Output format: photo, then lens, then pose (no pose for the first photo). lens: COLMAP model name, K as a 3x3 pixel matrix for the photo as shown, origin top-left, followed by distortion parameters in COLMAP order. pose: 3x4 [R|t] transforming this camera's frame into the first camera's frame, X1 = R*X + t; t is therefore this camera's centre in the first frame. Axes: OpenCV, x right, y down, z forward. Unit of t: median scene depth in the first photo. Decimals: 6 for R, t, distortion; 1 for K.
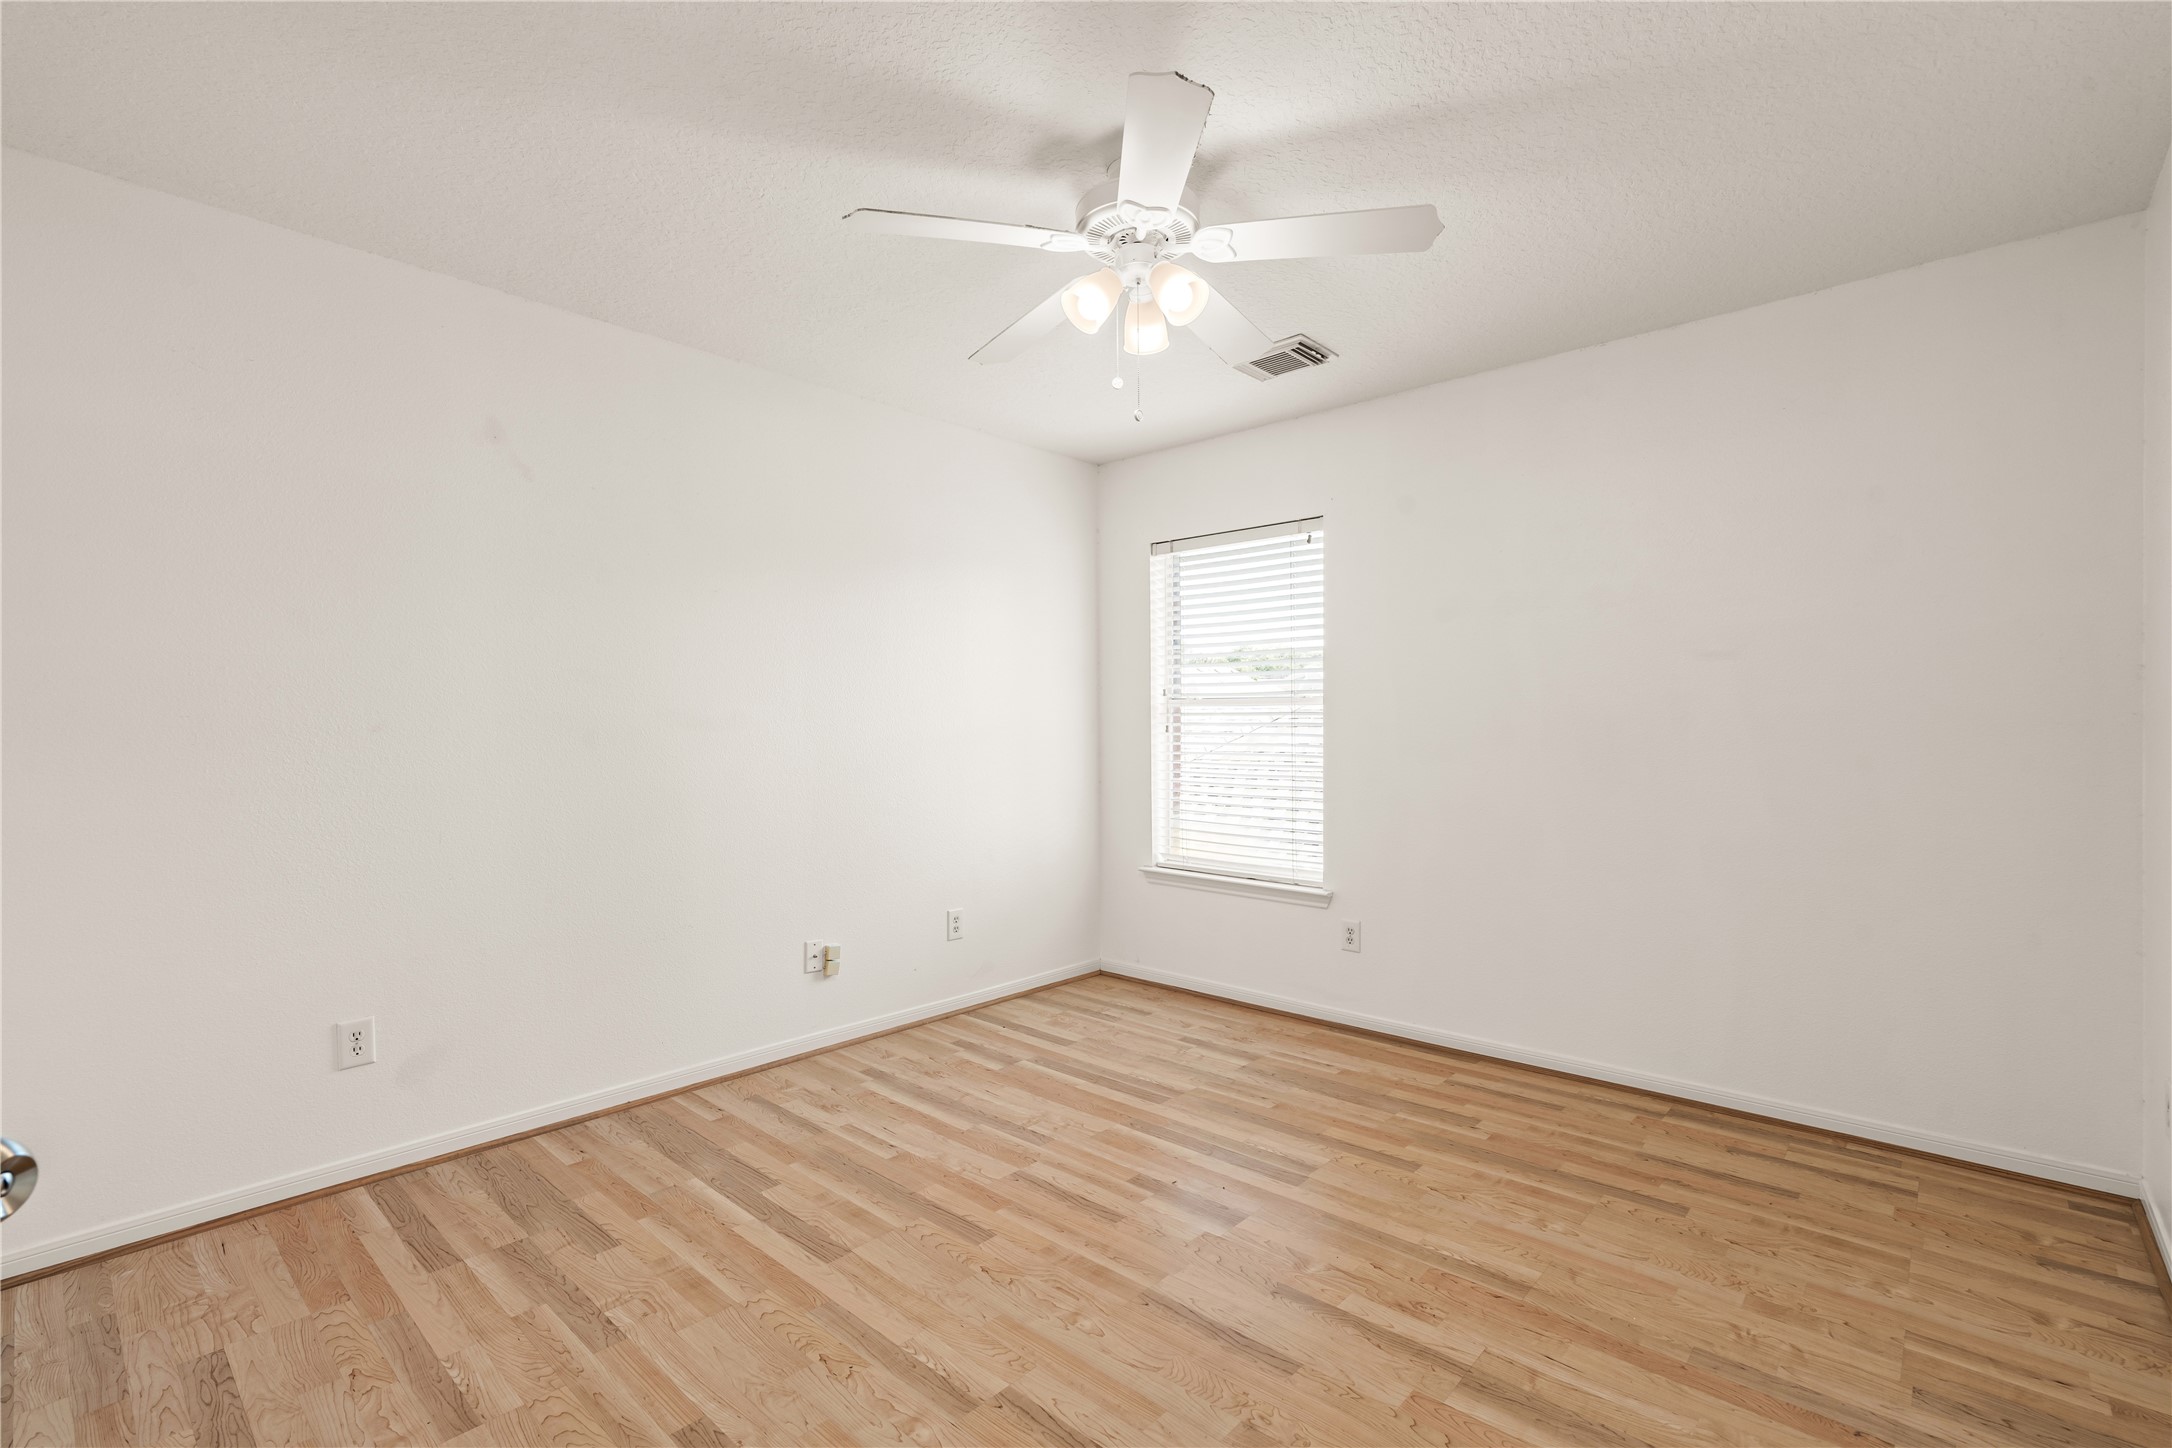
lens RADIAL K [[975.2, 0, 1084.4], [0, 975.2, 719.8], [0, 0, 1]] dist [-0.008844, 0.003695]
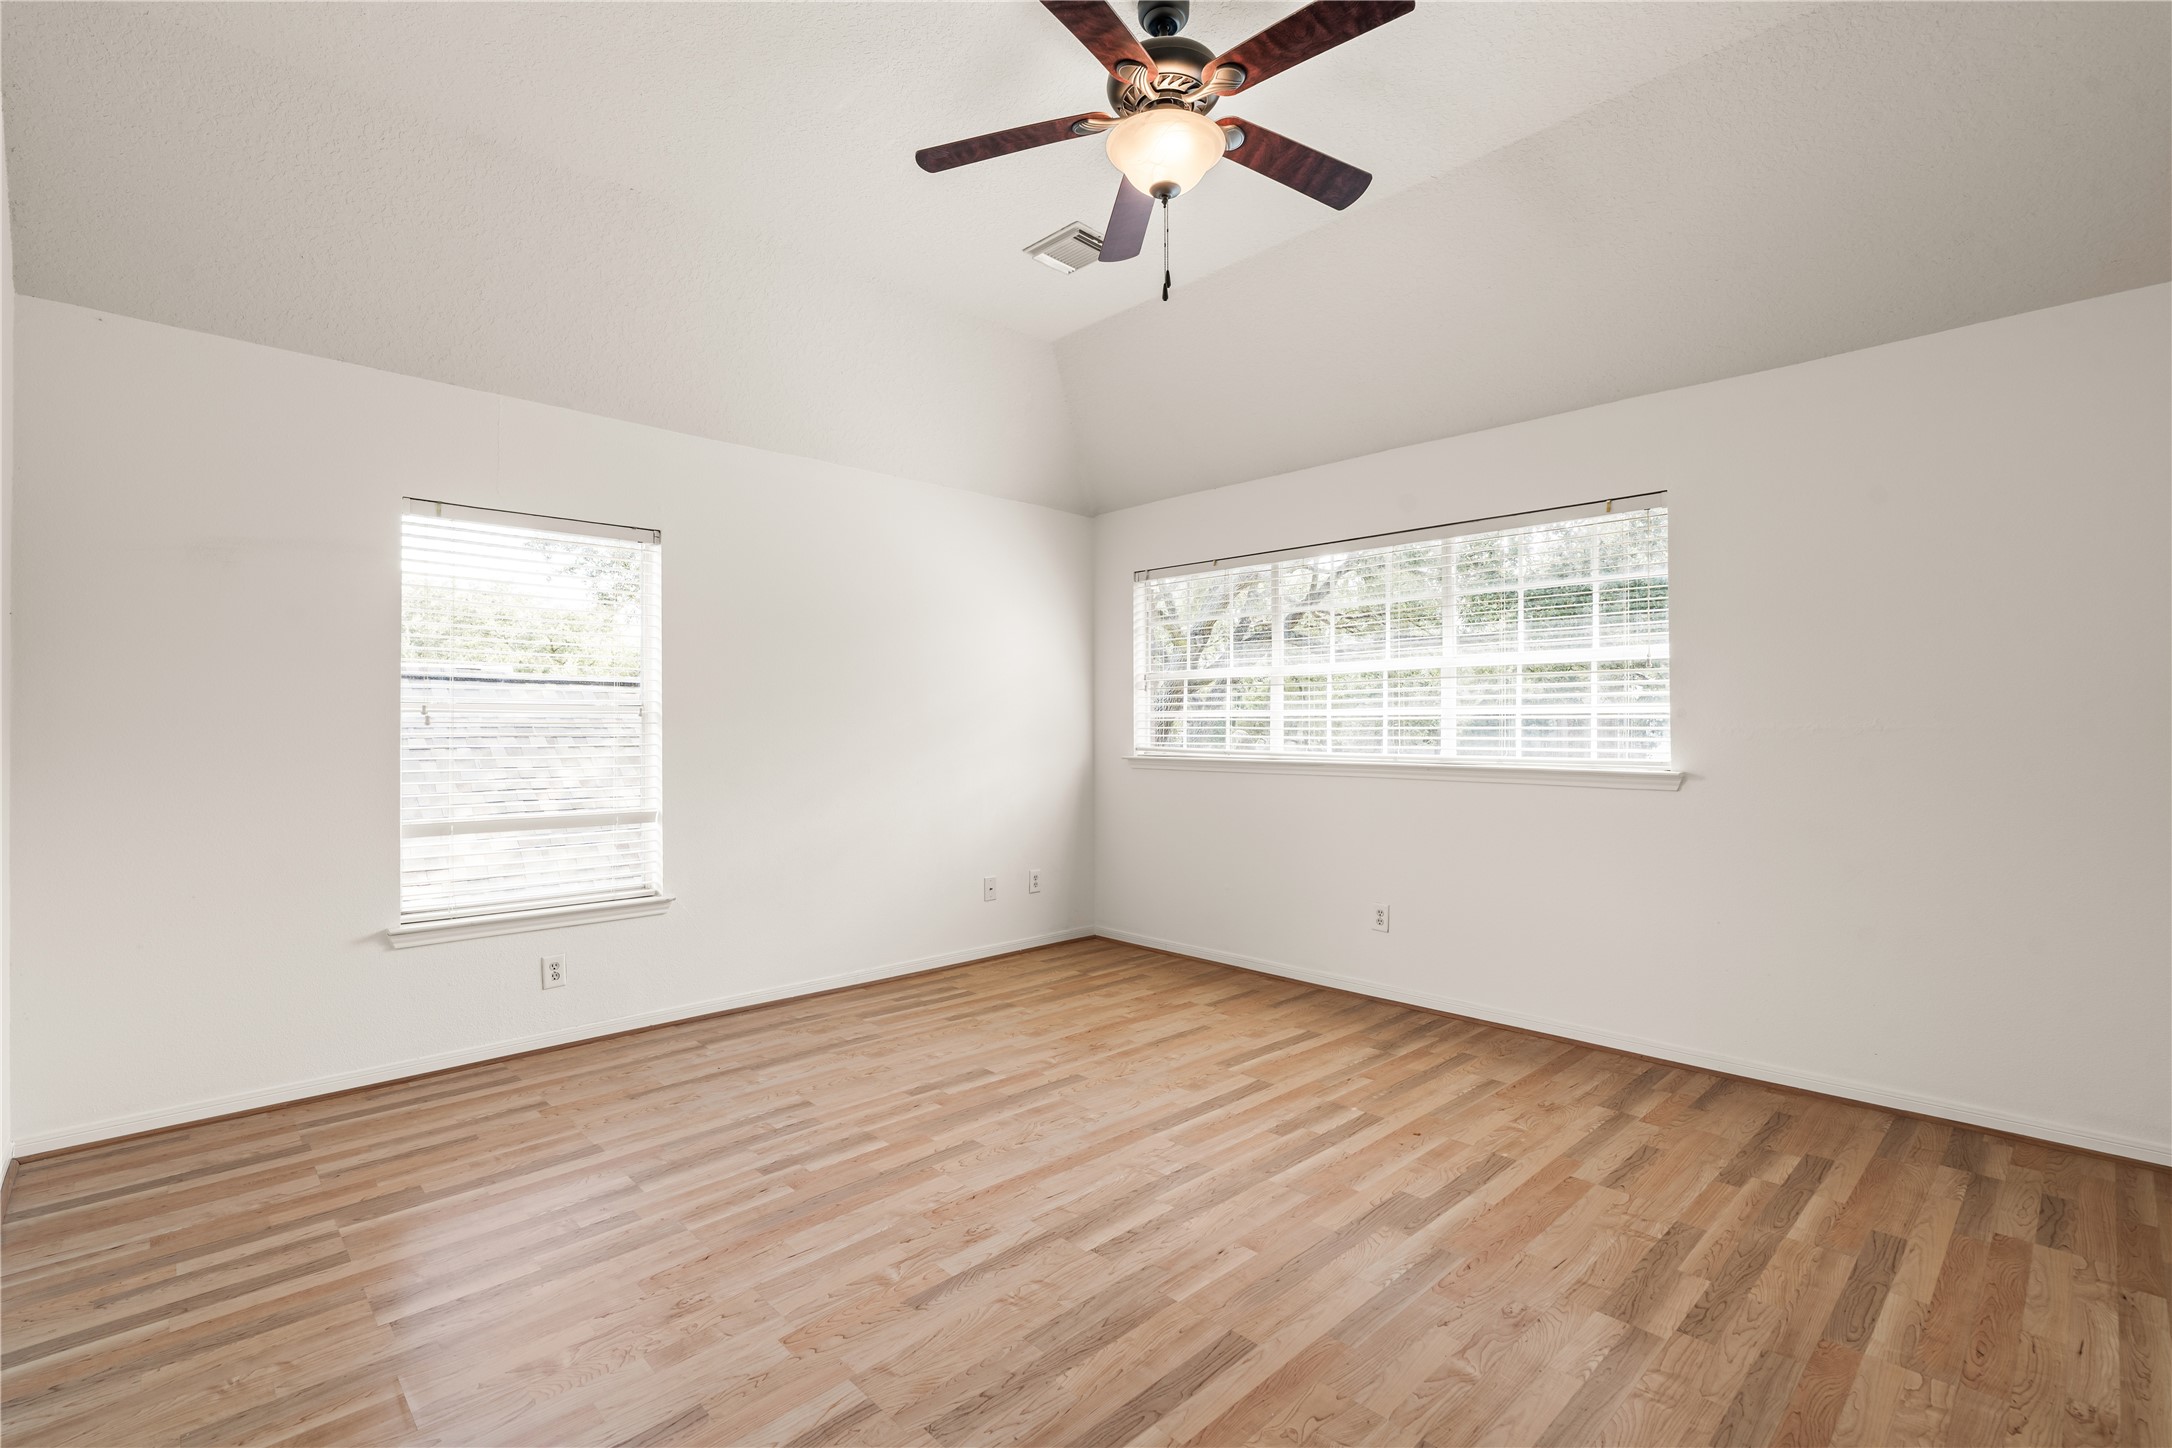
lens RADIAL K [[976.6, 0, 1084.8], [0, 976.6, 730.6], [0, 0, 1]] dist [-0.007196, 0.001995]
pose [[0.077076, 0.001121, 0.997025, -0.988543], [0.003230, 0.999994, -0.001374, 0.008533], [-0.997020, 0.003326, 0.077071, 0.777969]]
